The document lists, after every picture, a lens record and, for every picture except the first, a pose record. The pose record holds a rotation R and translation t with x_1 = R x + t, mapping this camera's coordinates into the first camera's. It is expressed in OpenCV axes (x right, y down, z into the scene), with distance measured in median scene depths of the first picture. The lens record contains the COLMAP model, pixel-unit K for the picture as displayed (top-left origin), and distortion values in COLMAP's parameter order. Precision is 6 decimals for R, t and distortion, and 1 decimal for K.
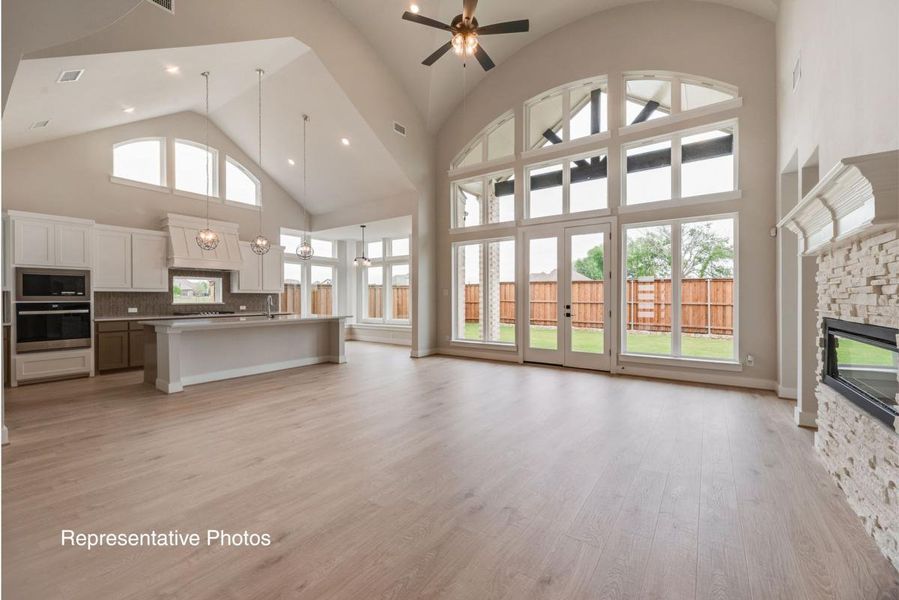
lens RADIAL K [[365.5, 0, 449.5], [0, 365.5, 300.0], [0, 0, 1]] dist [-0.000208, 0.000005]
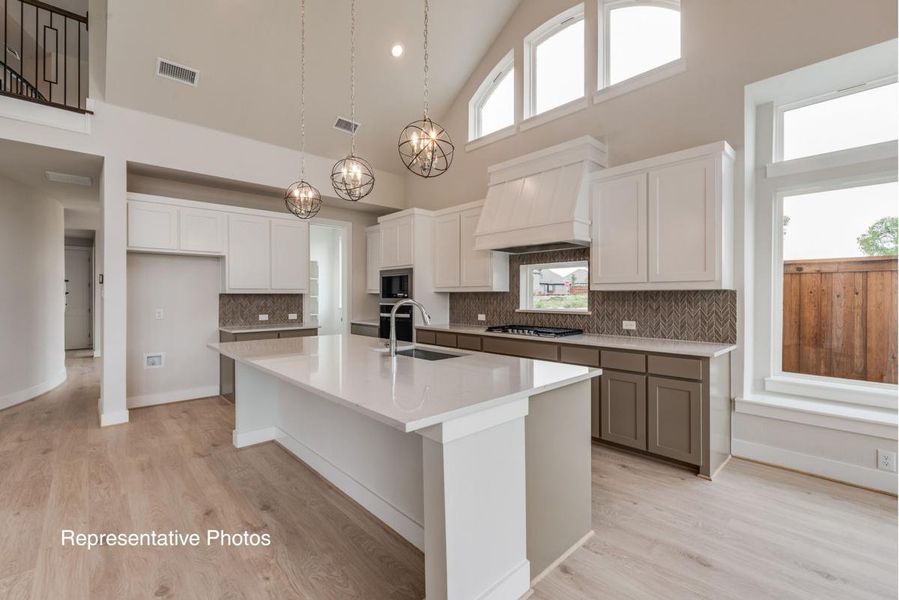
lens RADIAL K [[385.5, 0, 449.5], [0, 385.5, 300.0], [0, 0, 1]] dist [-0.000414, 0.000037]
pose [[-0.198205, 0.011314, -0.980095, -0.064011], [-0.004009, 0.999916, 0.012354, -0.010027], [0.980152, 0.006378, -0.198143, 0.680633]]
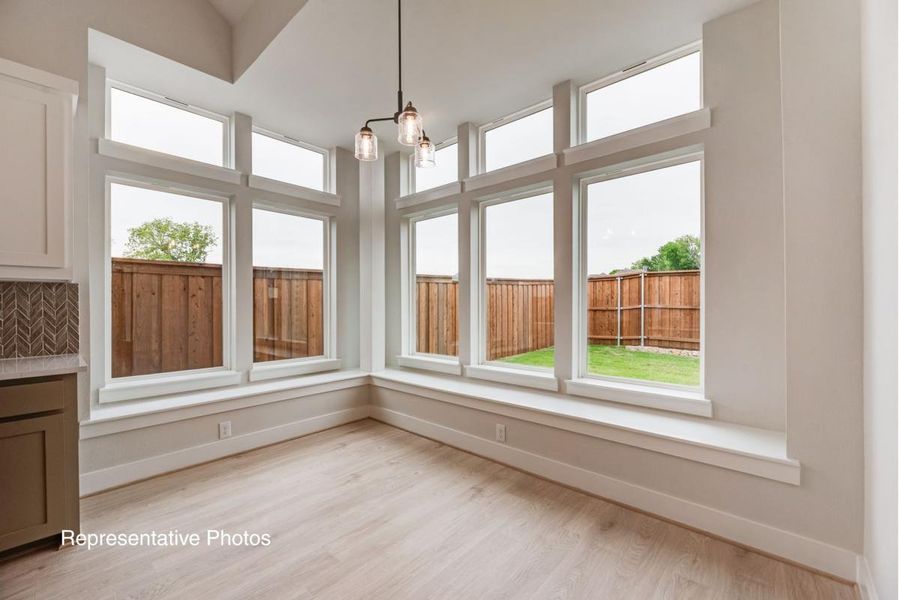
lens RADIAL K [[375.5, 0, 449.5], [0, 375.5, 300.0], [0, 0, 1]] dist [0.000632, 0.000114]
pose [[0.992310, -0.003260, -0.123735, -0.145751], [0.001967, 0.999942, -0.010575, -0.002518], [0.123762, 0.010250, 0.992259, 0.642891]]
